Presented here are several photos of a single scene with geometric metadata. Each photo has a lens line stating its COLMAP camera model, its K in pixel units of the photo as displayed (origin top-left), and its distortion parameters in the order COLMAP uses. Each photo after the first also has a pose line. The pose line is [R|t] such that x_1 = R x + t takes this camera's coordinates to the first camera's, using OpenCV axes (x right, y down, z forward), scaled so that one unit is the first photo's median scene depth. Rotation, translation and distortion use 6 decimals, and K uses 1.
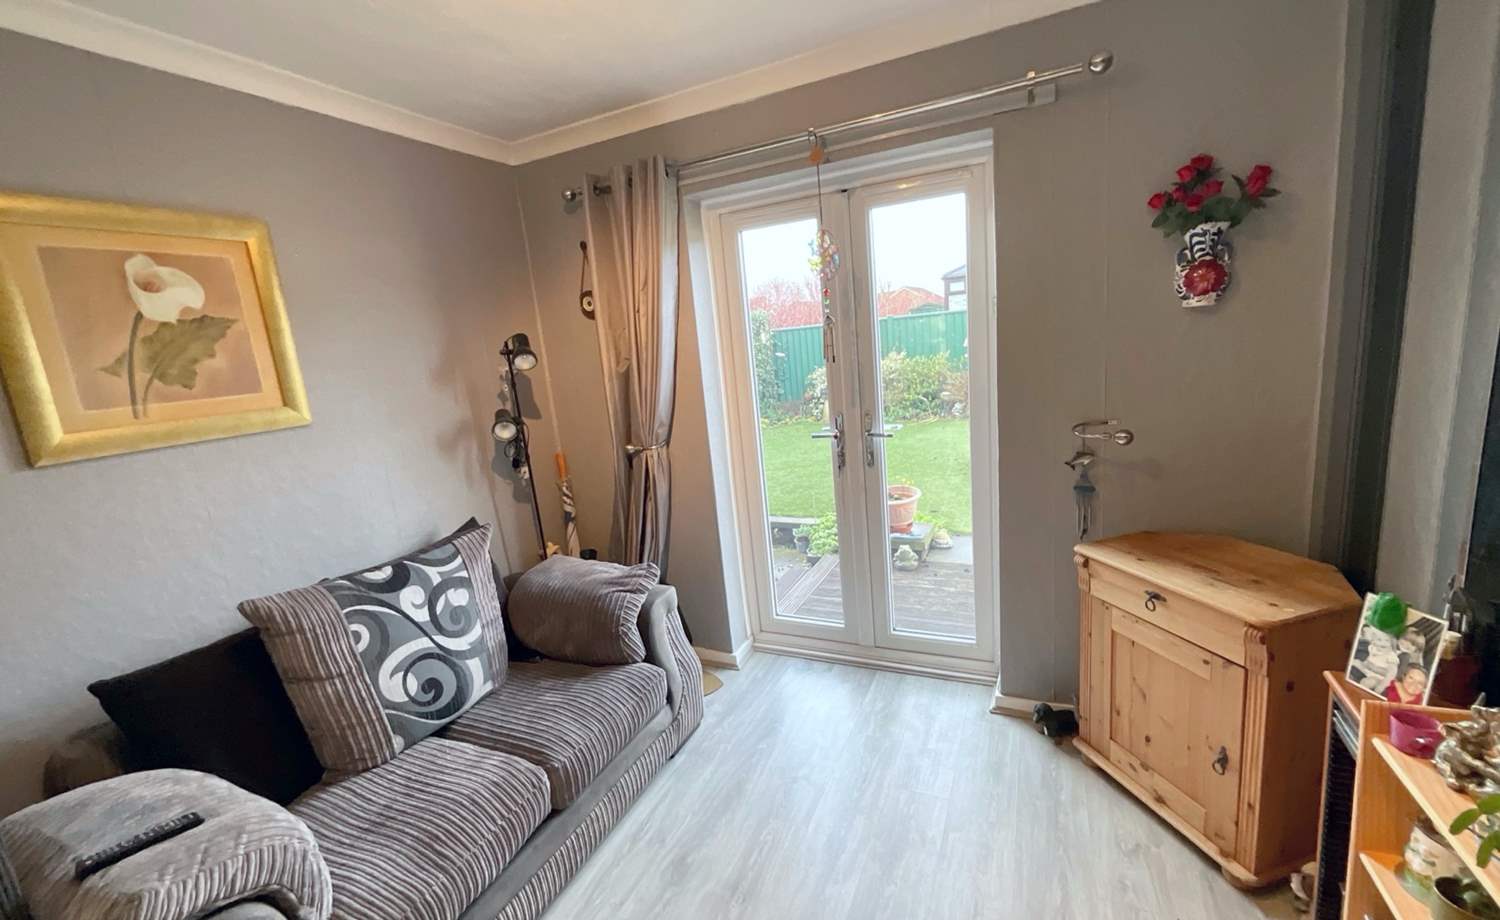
lens RADIAL K [[606.9, 0, 750.0], [0, 606.9, 460.0], [0, 0, 1]] dist [-0.001597, 0.000047]
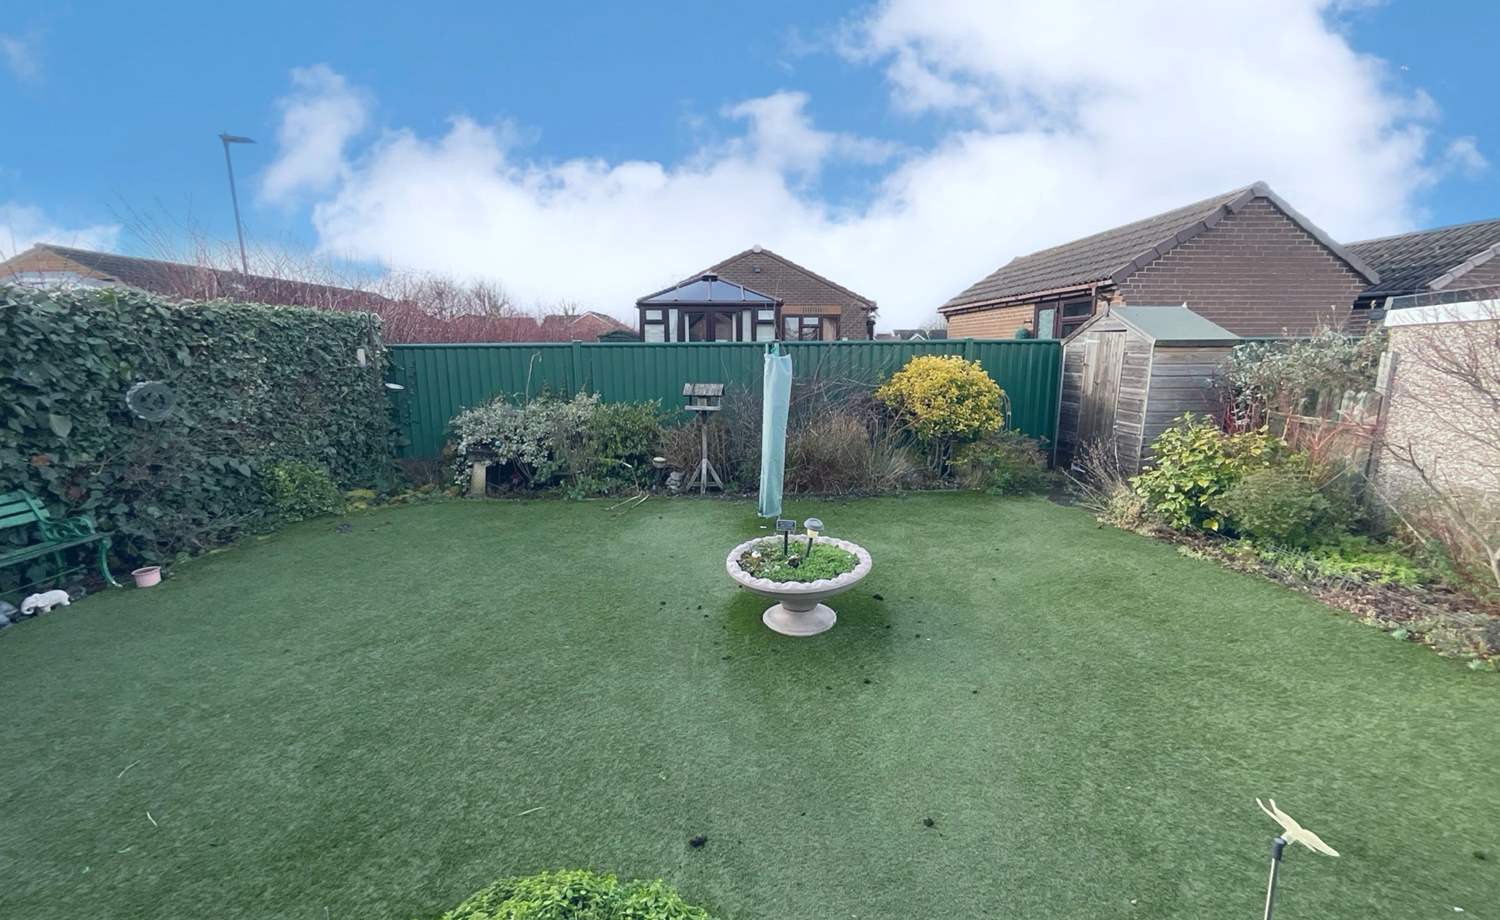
lens RADIAL K [[606.9, 0, 750.0], [0, 606.9, 460.0], [0, 0, 1]] dist [-0.001597, 0.000047]
pose [[0.873787, 0.003515, 0.486296, 0.067892], [0.017400, 0.999108, -0.038487, -0.072601], [-0.485997, 0.042091, 0.872946, 0.308567]]
